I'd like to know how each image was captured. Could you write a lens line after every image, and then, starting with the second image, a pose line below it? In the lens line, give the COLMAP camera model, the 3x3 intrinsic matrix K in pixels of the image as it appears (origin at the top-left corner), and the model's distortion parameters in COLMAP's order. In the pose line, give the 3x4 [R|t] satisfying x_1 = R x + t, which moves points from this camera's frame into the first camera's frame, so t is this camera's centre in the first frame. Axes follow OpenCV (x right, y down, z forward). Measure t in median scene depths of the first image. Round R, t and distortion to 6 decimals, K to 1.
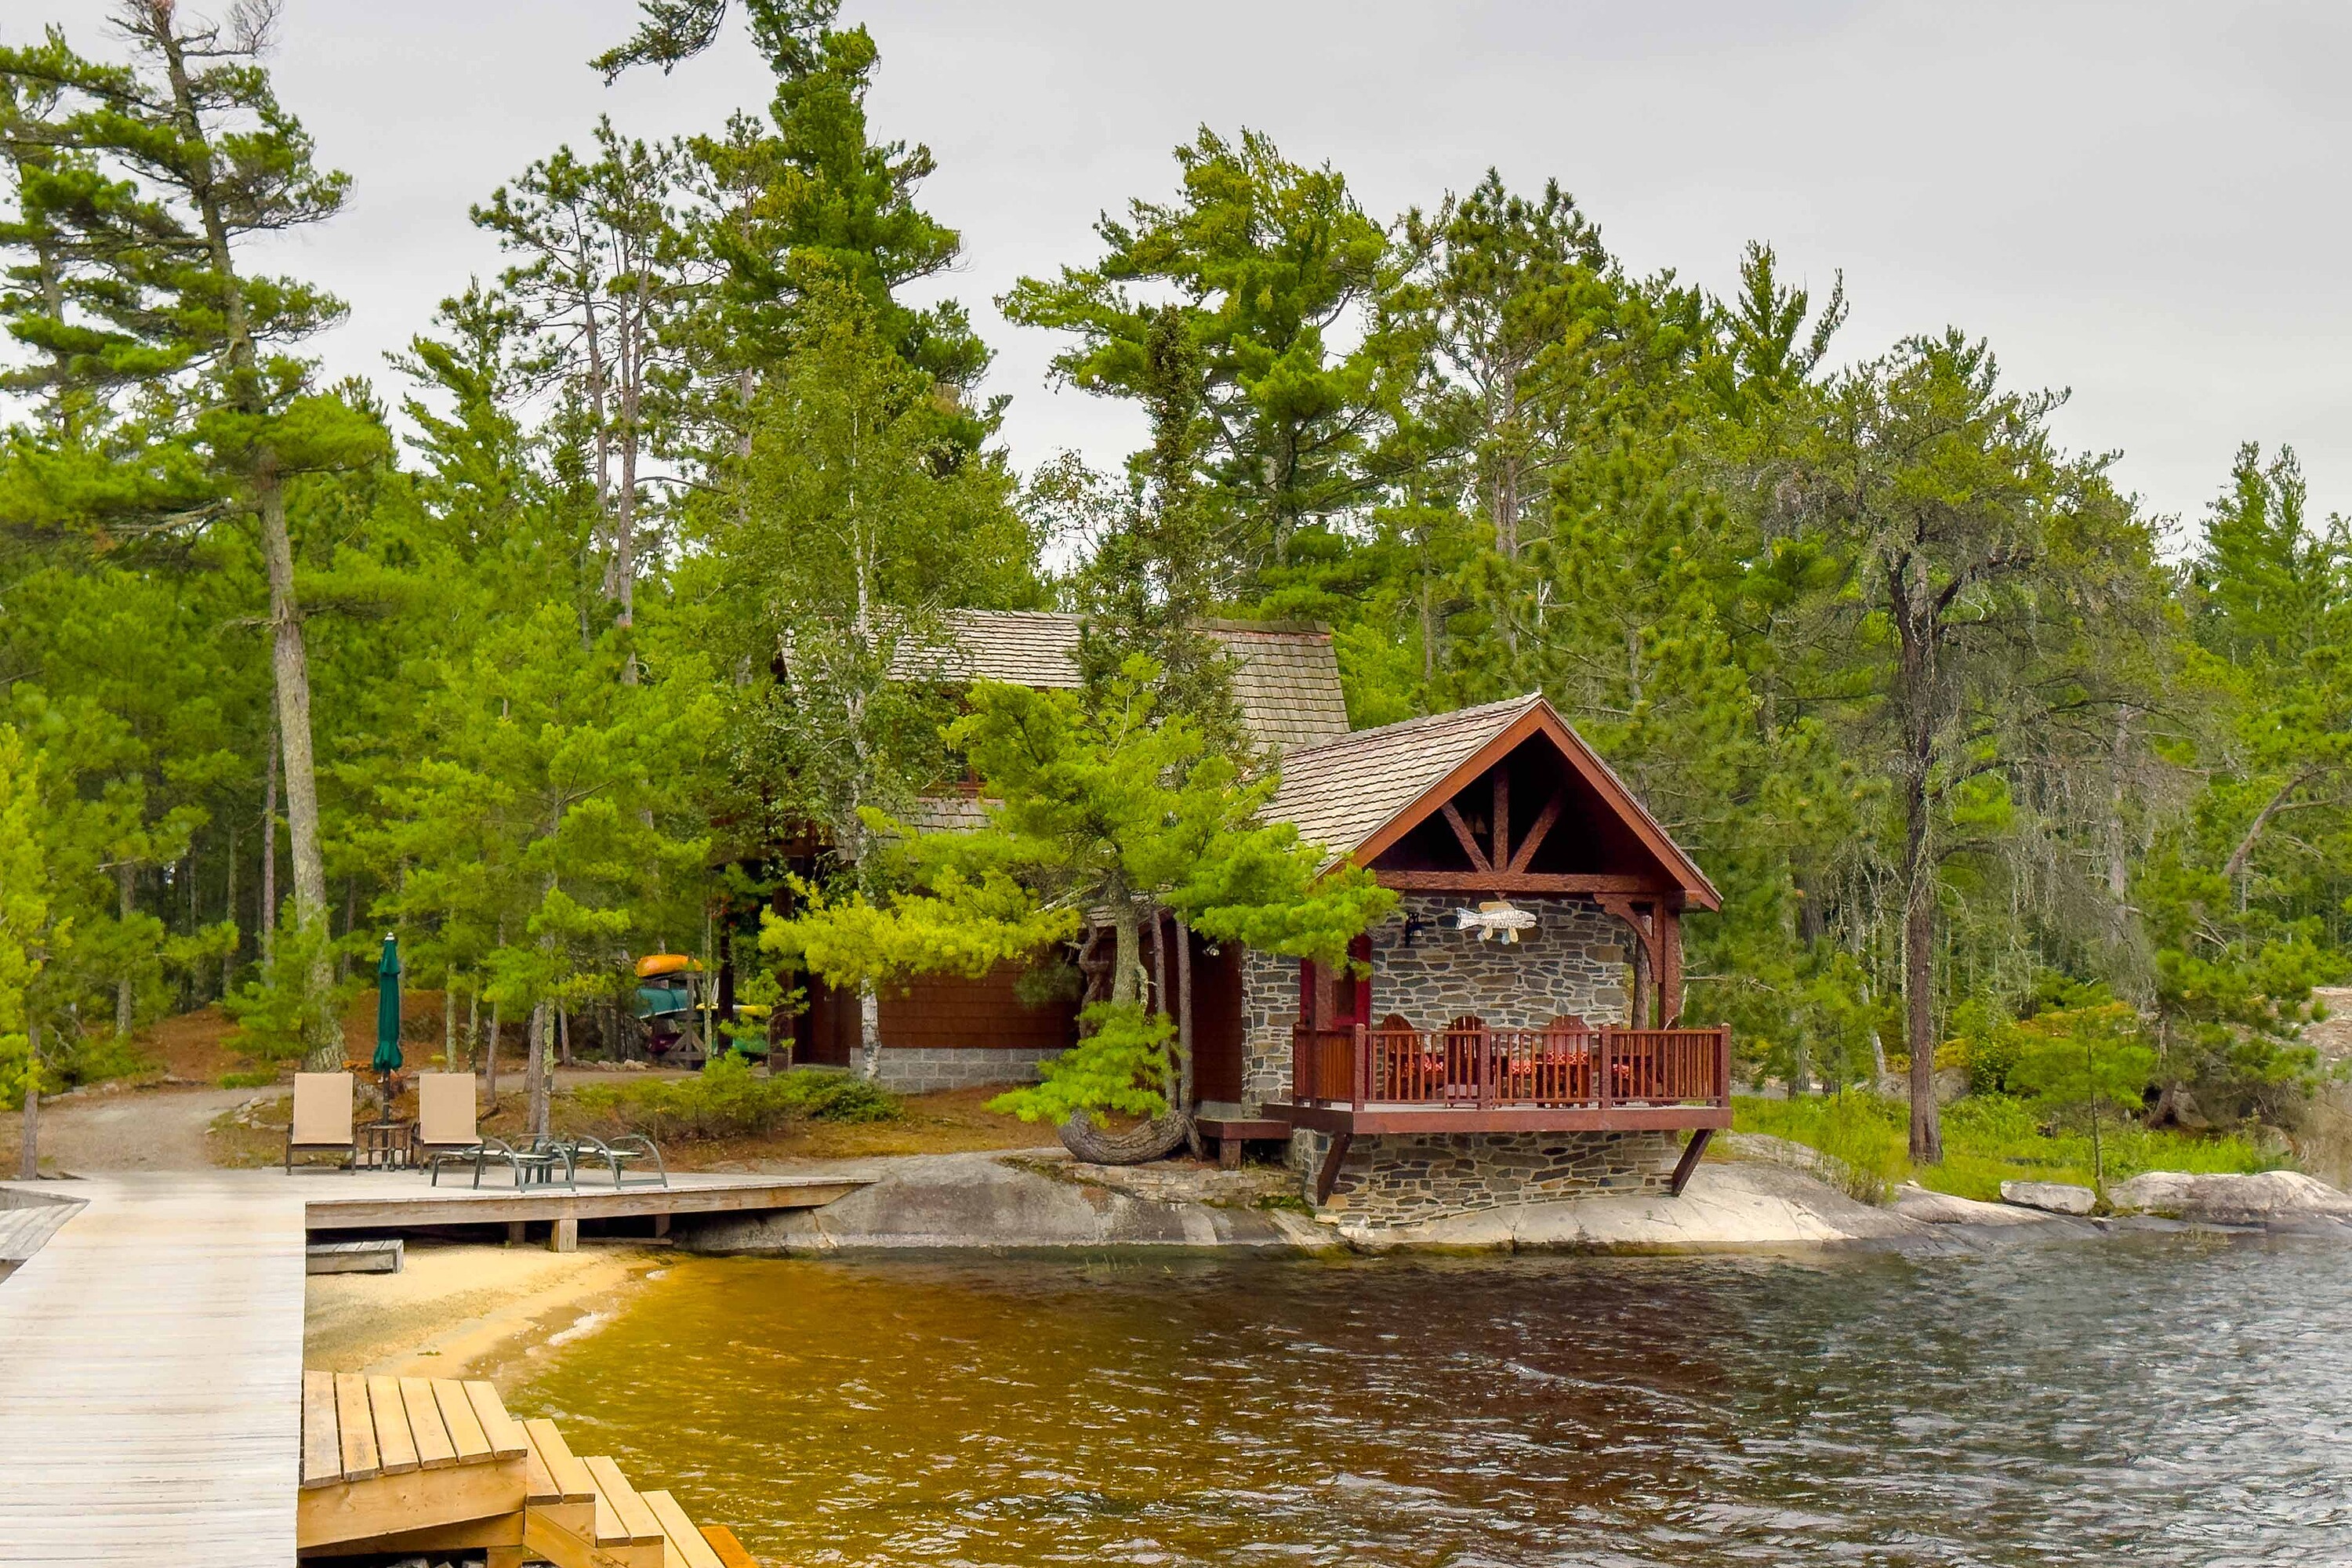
lens RADIAL K [[3229.9, 0, 1176.0], [0, 3229.9, 784.0], [0, 0, 1]] dist [0.013294, 0.085346]
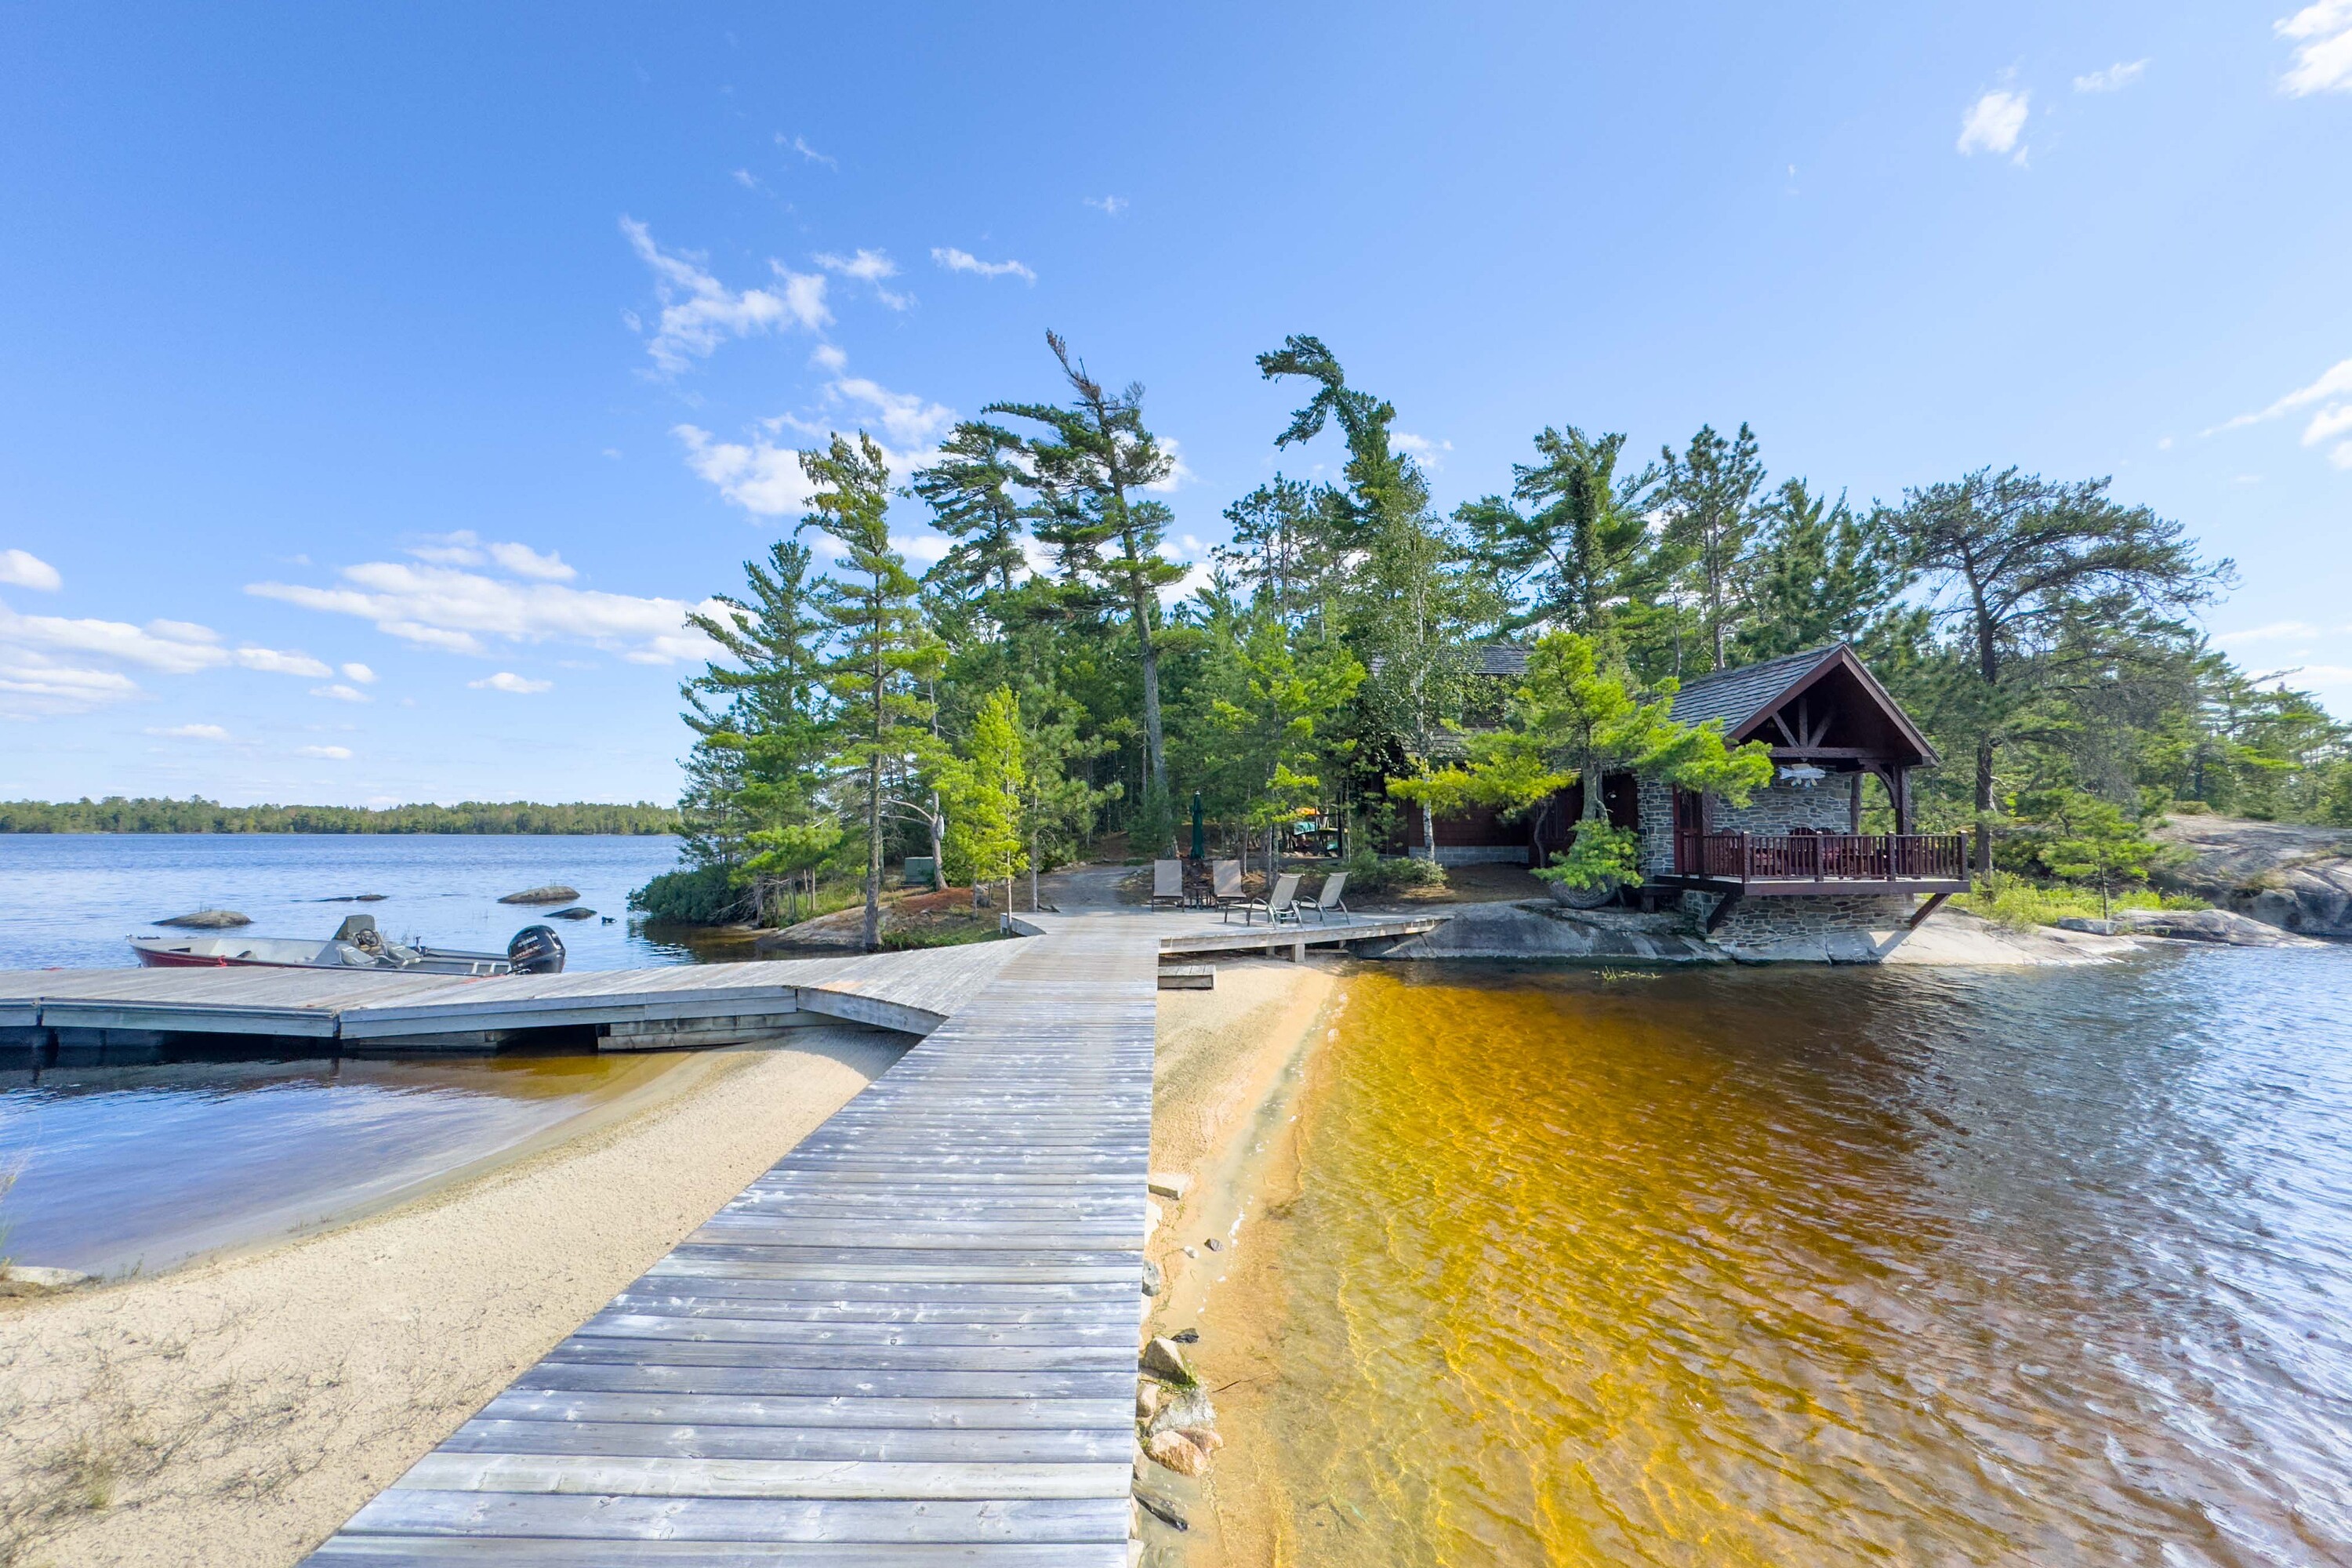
lens RADIAL K [[3229.9, 0, 1176.0], [0, 3229.9, 784.0], [0, 0, 1]] dist [0.013294, 0.085346]
pose [[0.970319, -0.009168, -0.241653, 0.195297], [0.023728, 0.998069, 0.057409, -0.063181], [0.240660, -0.061439, 0.968663, -0.812689]]
